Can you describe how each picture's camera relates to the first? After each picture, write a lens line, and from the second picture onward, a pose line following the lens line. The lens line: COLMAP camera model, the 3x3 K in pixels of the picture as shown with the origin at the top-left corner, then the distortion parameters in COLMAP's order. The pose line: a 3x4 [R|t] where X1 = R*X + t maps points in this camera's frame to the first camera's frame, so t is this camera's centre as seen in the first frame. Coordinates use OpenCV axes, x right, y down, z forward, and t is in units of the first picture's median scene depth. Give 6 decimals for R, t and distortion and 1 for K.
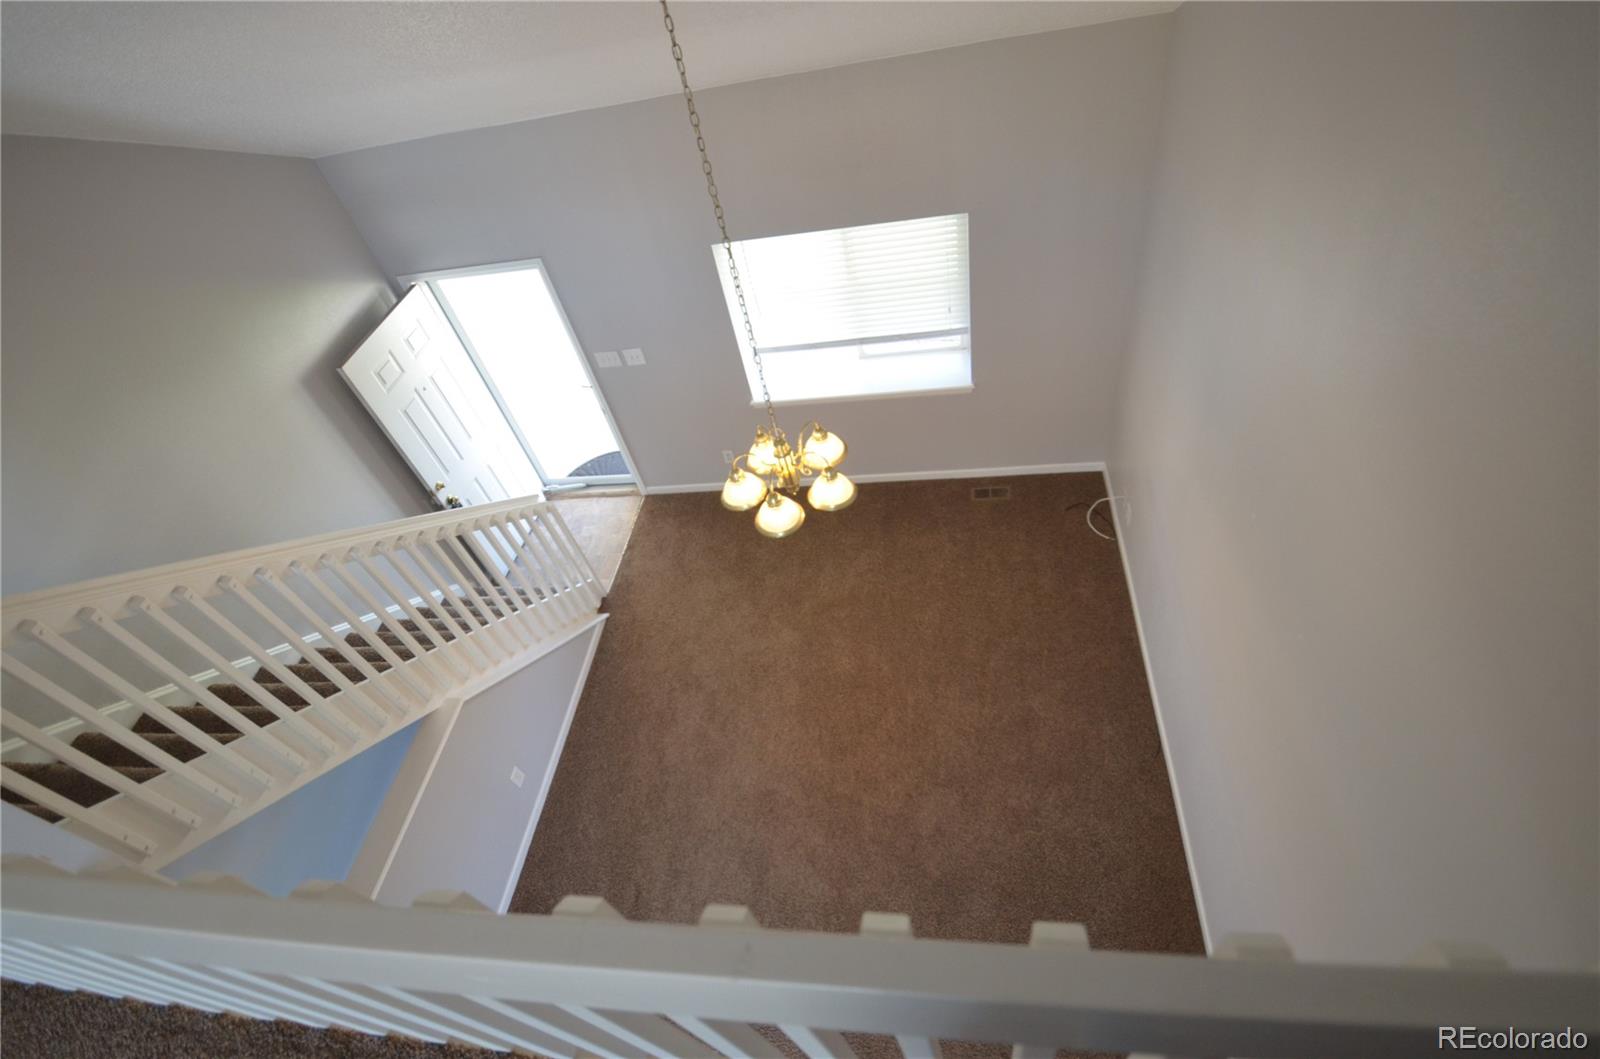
lens RADIAL K [[771.4, 0, 803.5], [0, 771.4, 532.9], [0, 0, 1]] dist [-0.024610, 0.000043]
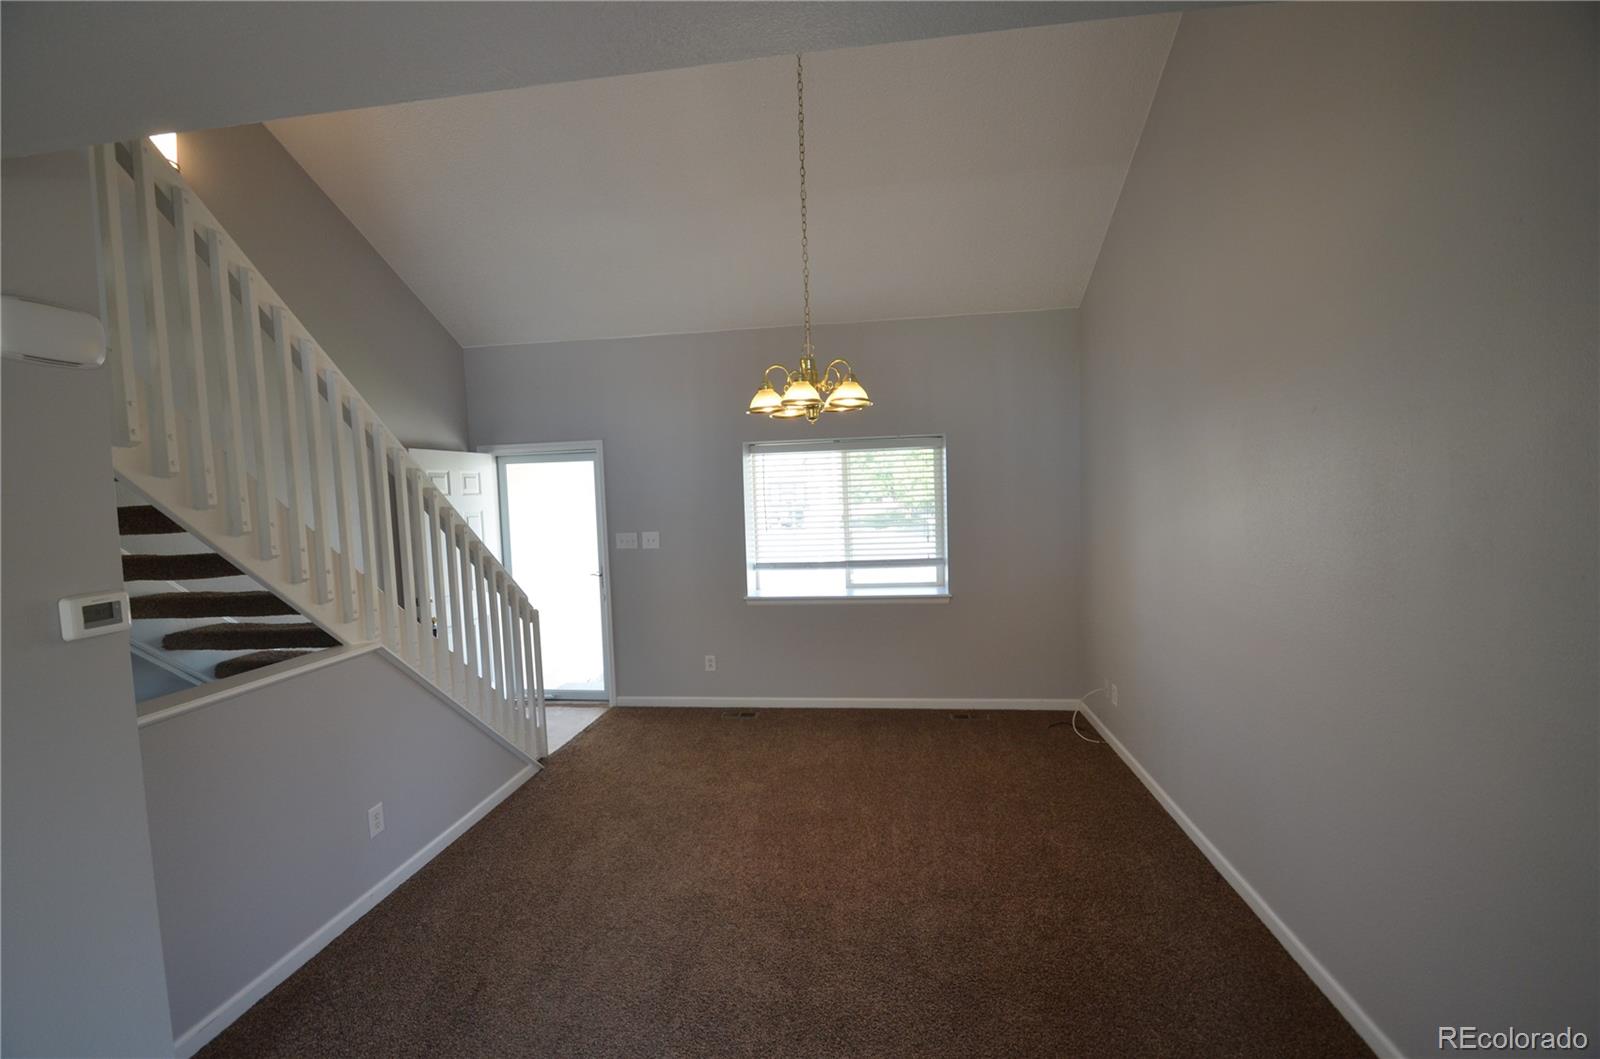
lens RADIAL K [[702.2, 0, 797.8], [0, 702.2, 532.8], [0, 0, 1]] dist [0.002980, -0.008261]
pose [[0.989878, 0.141832, -0.004991, -0.003647], [-0.105817, 0.714169, -0.691929, 0.492407], [-0.094574, 0.685454, 0.721948, 0.249693]]
